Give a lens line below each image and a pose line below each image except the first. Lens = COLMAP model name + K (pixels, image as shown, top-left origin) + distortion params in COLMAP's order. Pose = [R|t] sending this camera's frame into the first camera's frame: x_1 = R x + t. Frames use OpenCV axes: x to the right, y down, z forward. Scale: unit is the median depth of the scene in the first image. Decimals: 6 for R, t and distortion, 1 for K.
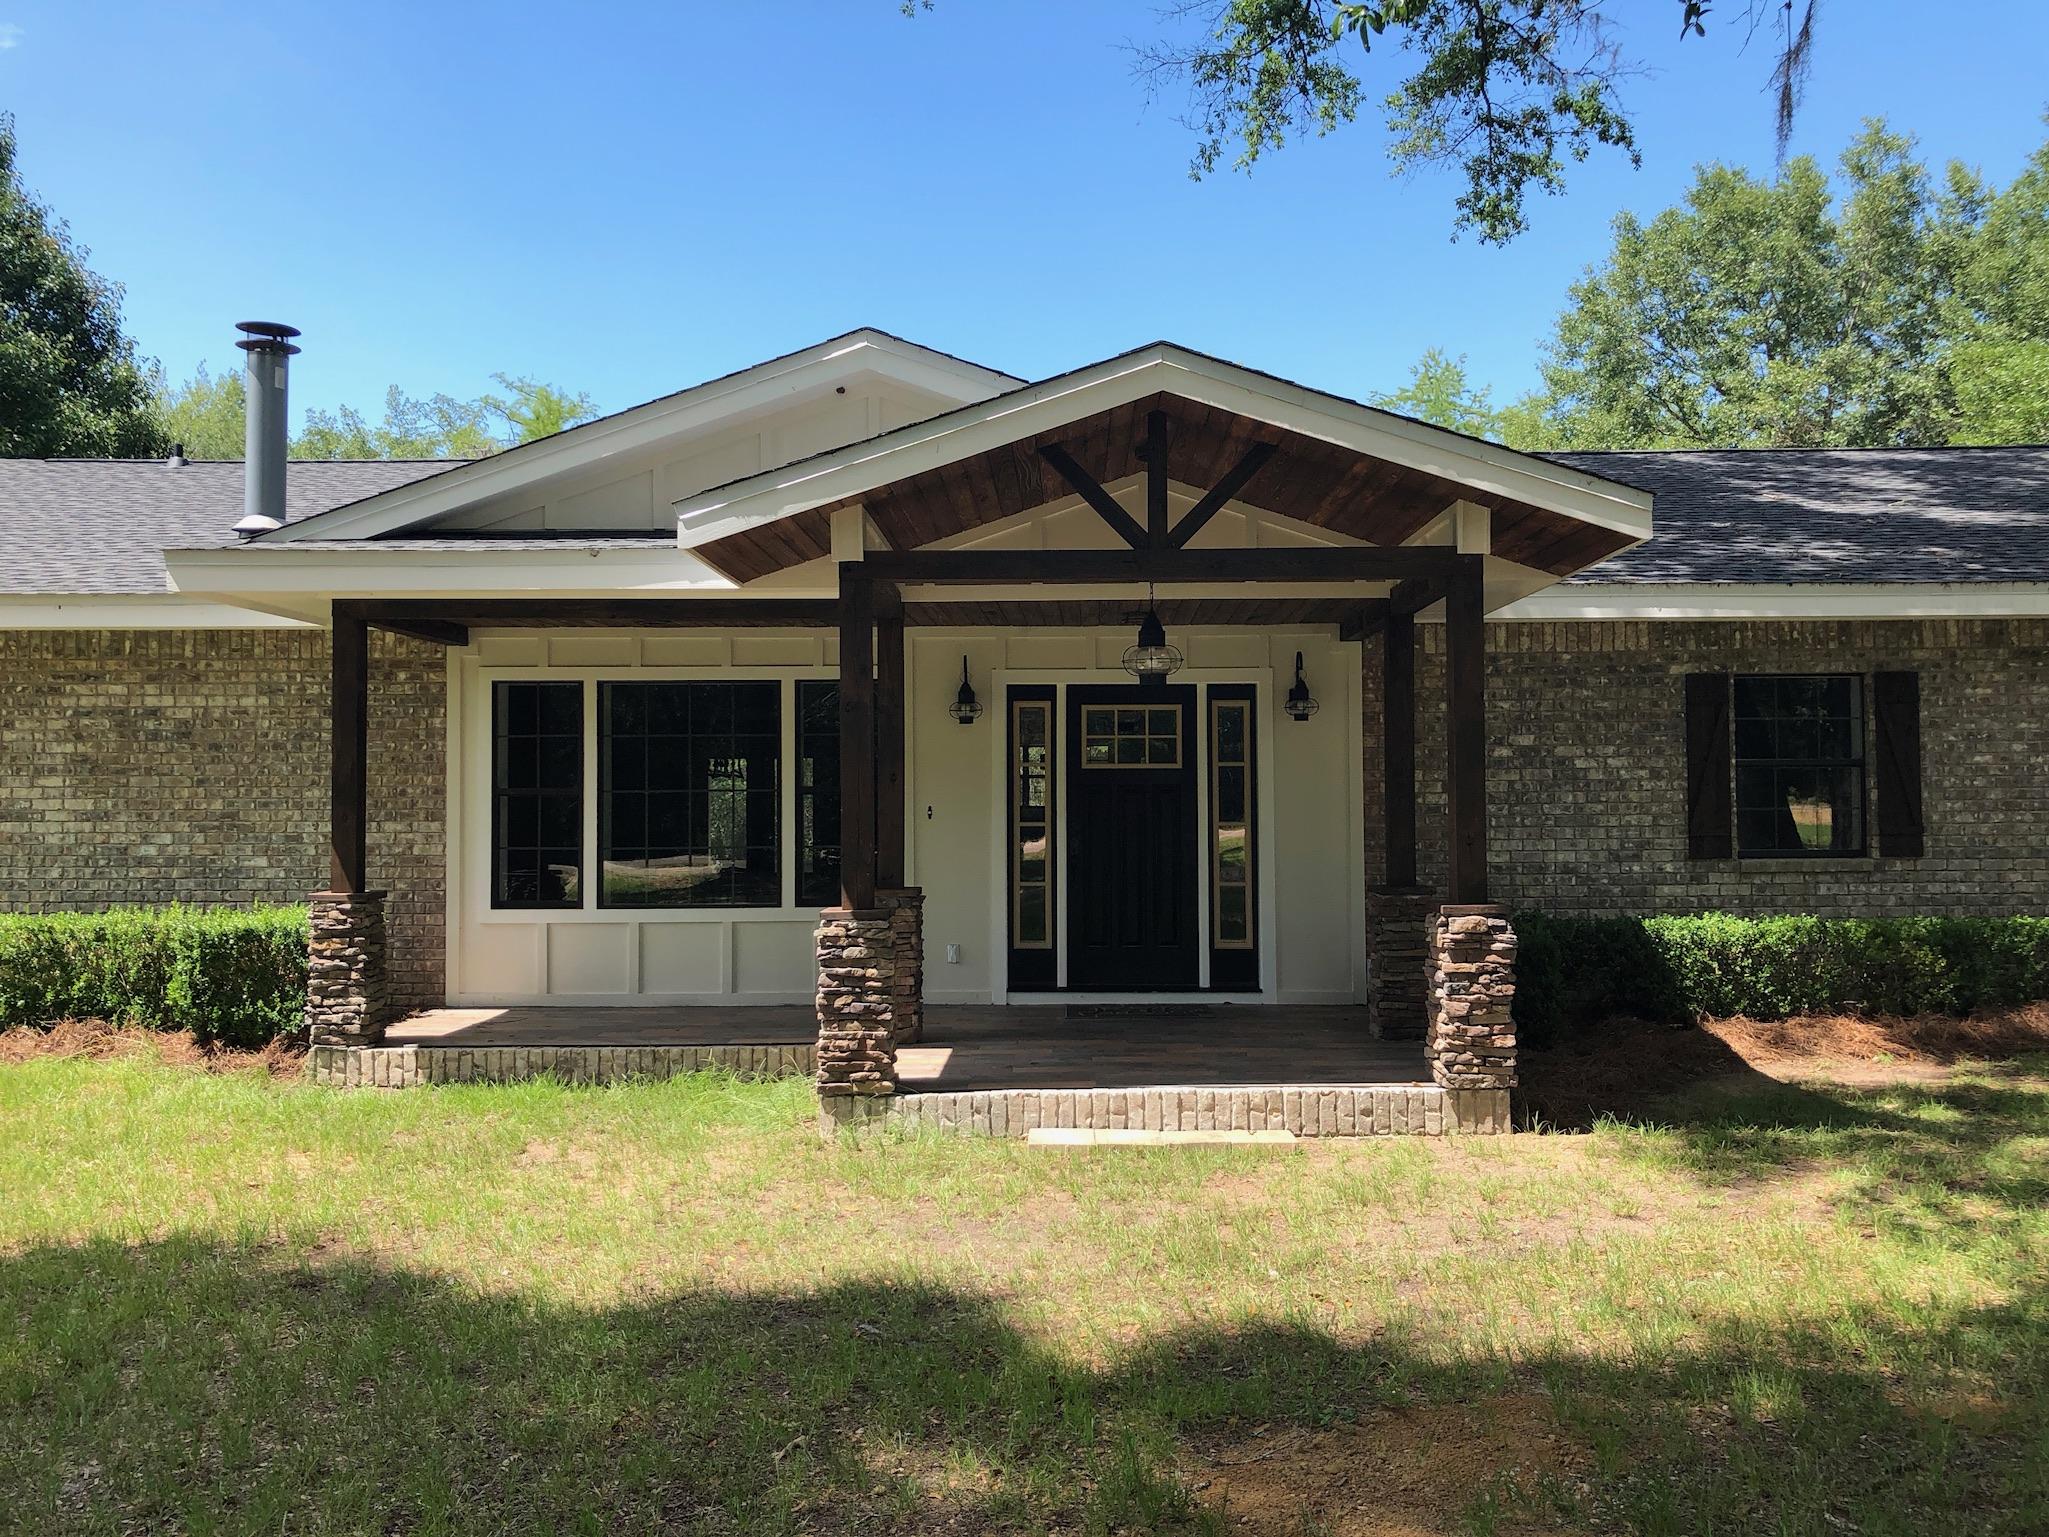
lens RADIAL K [[1678.9, 0, 1043.1], [0, 1678.9, 710.8], [0, 0, 1]] dist [0.010924, 0.016406]
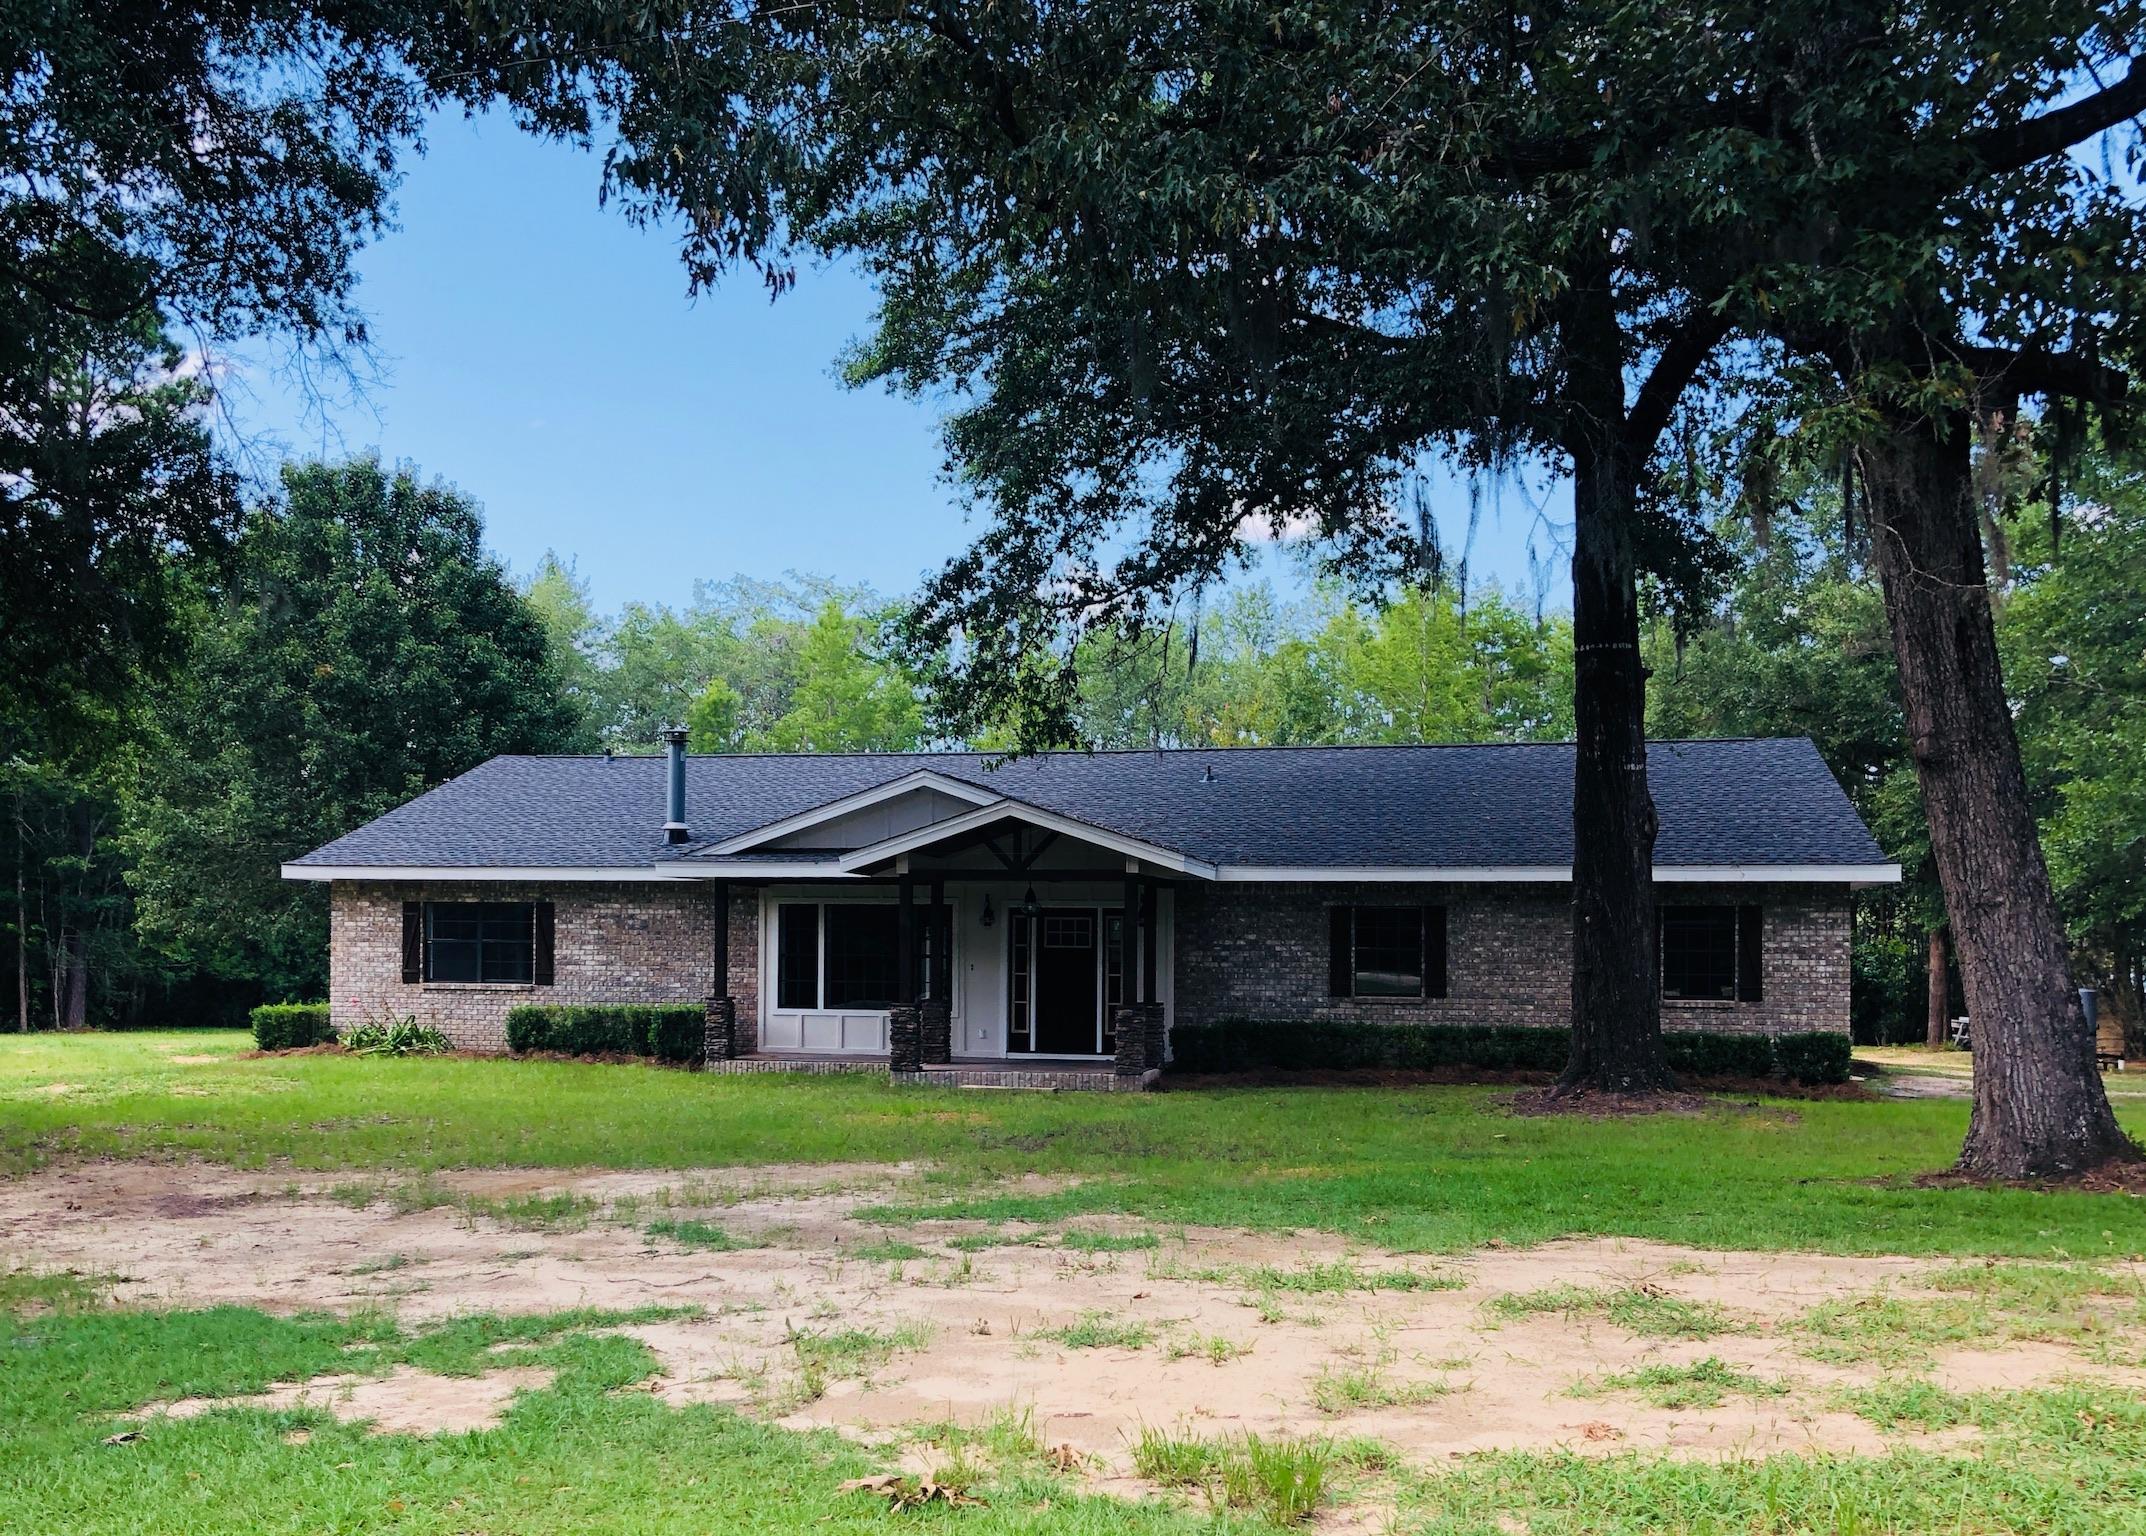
lens RADIAL K [[2259.8, 0, 1082.6], [0, 2259.8, 767.6], [0, 0, 1]] dist [0.031116, 0.000000]
pose [[0.982768, -0.000548, -0.184841, 0.600960], [-0.004902, 0.999567, -0.029029, -0.111386], [0.184776, 0.029435, 0.982340, -1.810997]]
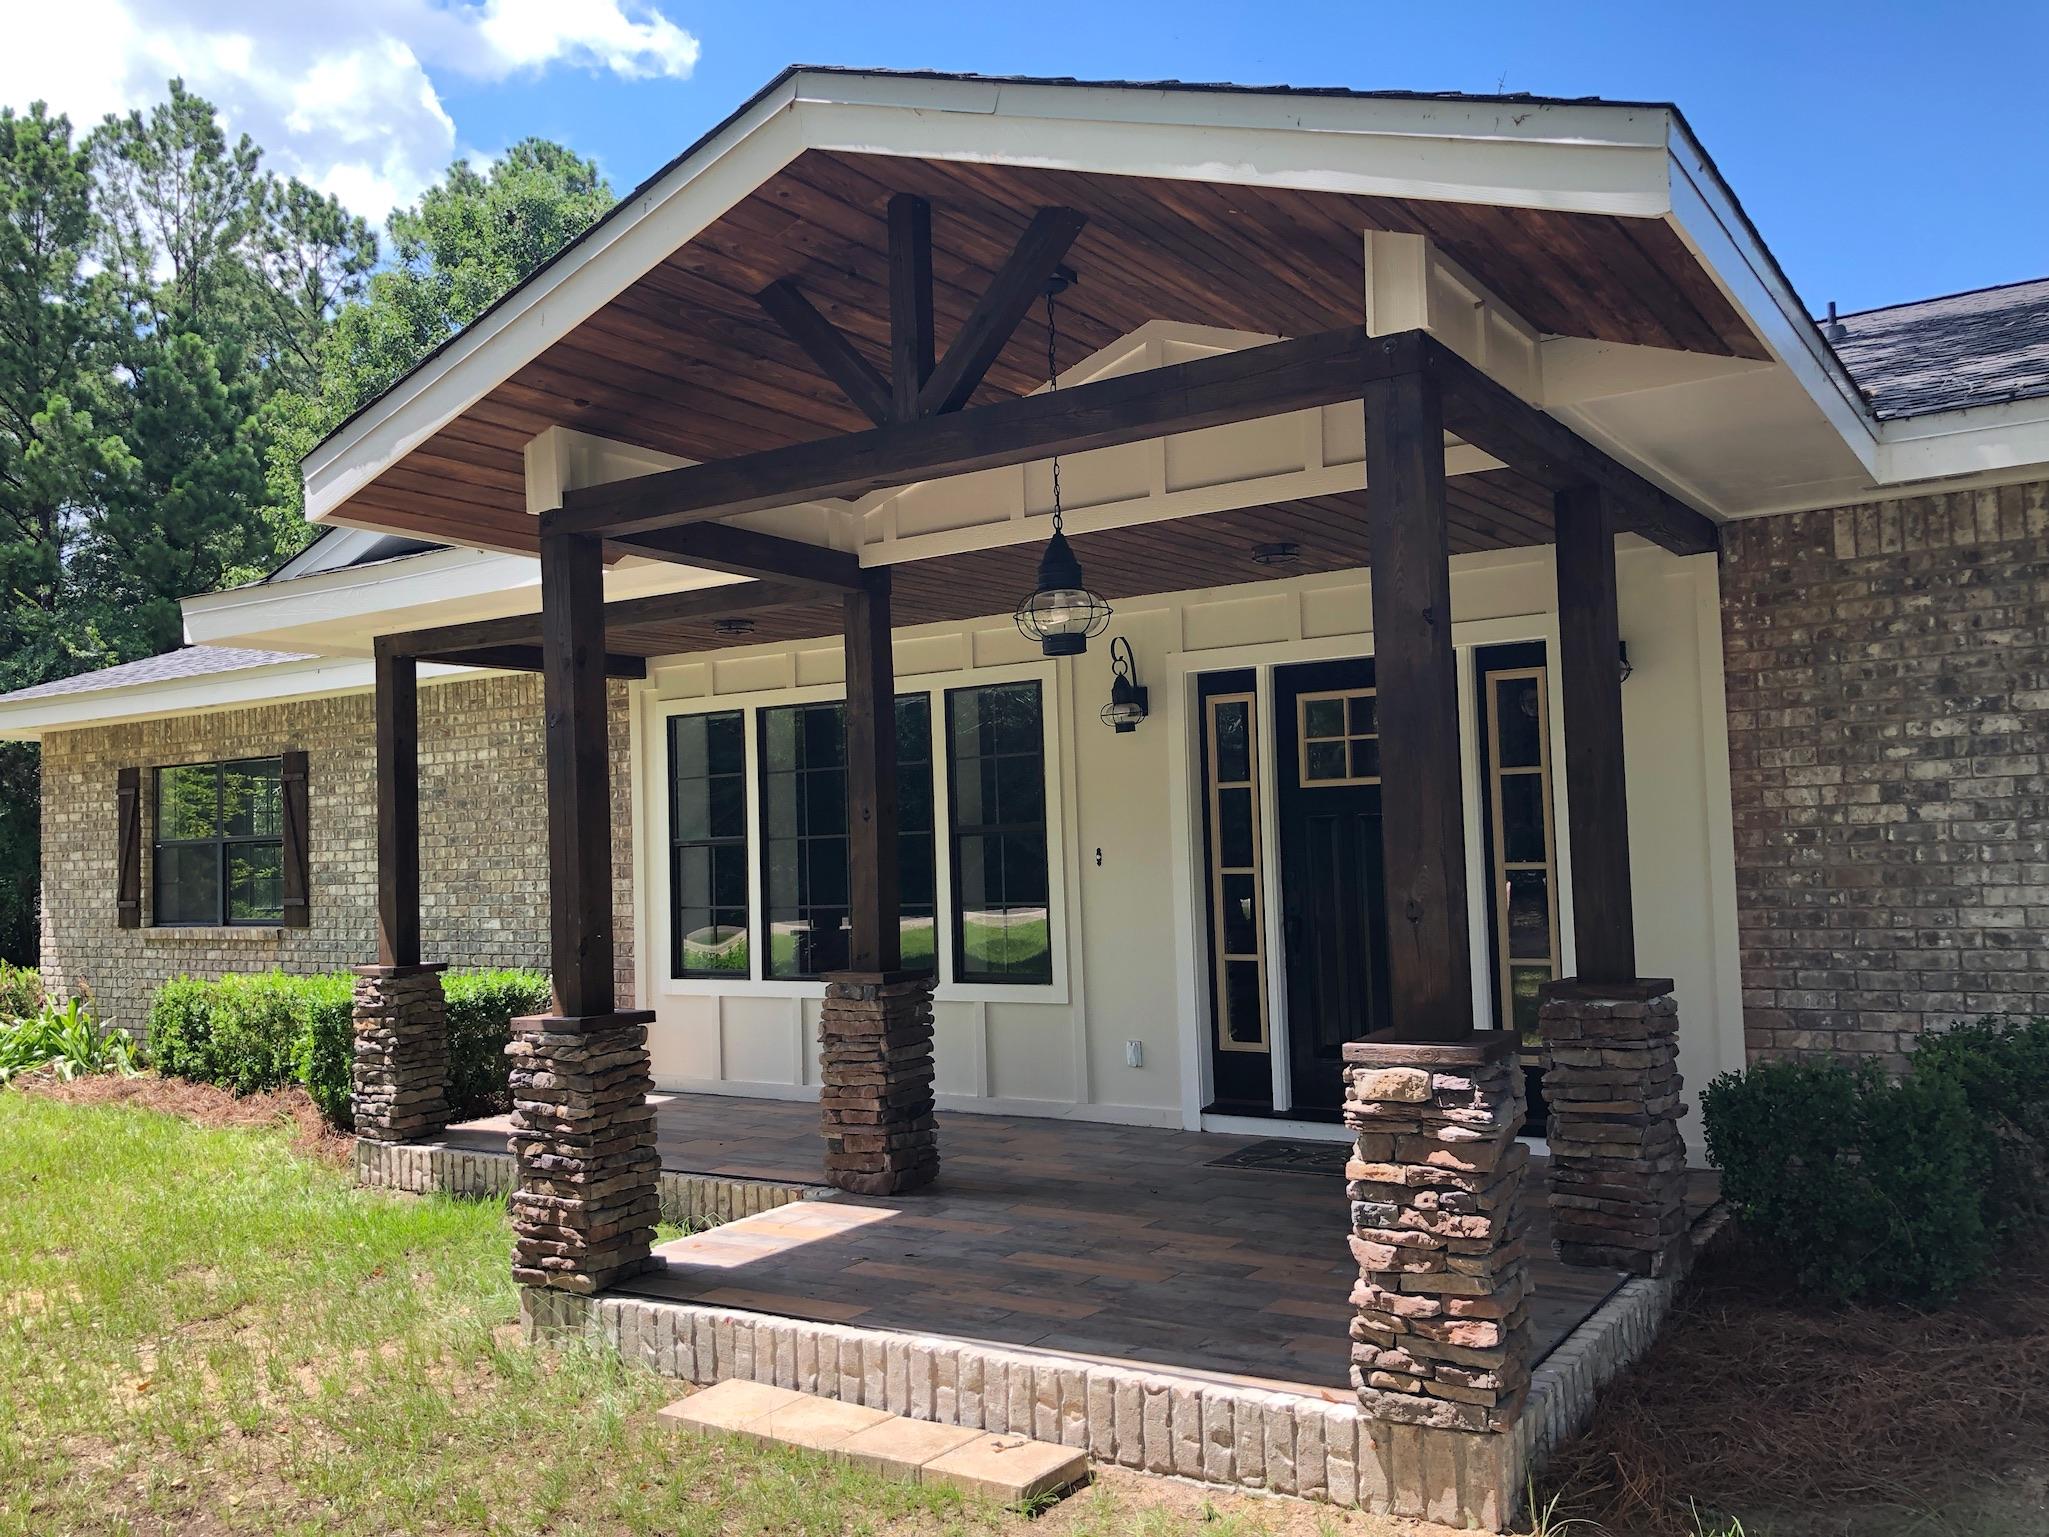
lens RADIAL K [[1678.9, 0, 1050.8], [0, 1678.9, 744.1], [0, 0, 1]] dist [0.010924, 0.016406]
pose [[0.842898, -0.056850, -0.535062, 0.306310], [0.059028, 0.998171, -0.013066, 0.019936], [0.534826, -0.020571, 0.844712, 0.374648]]
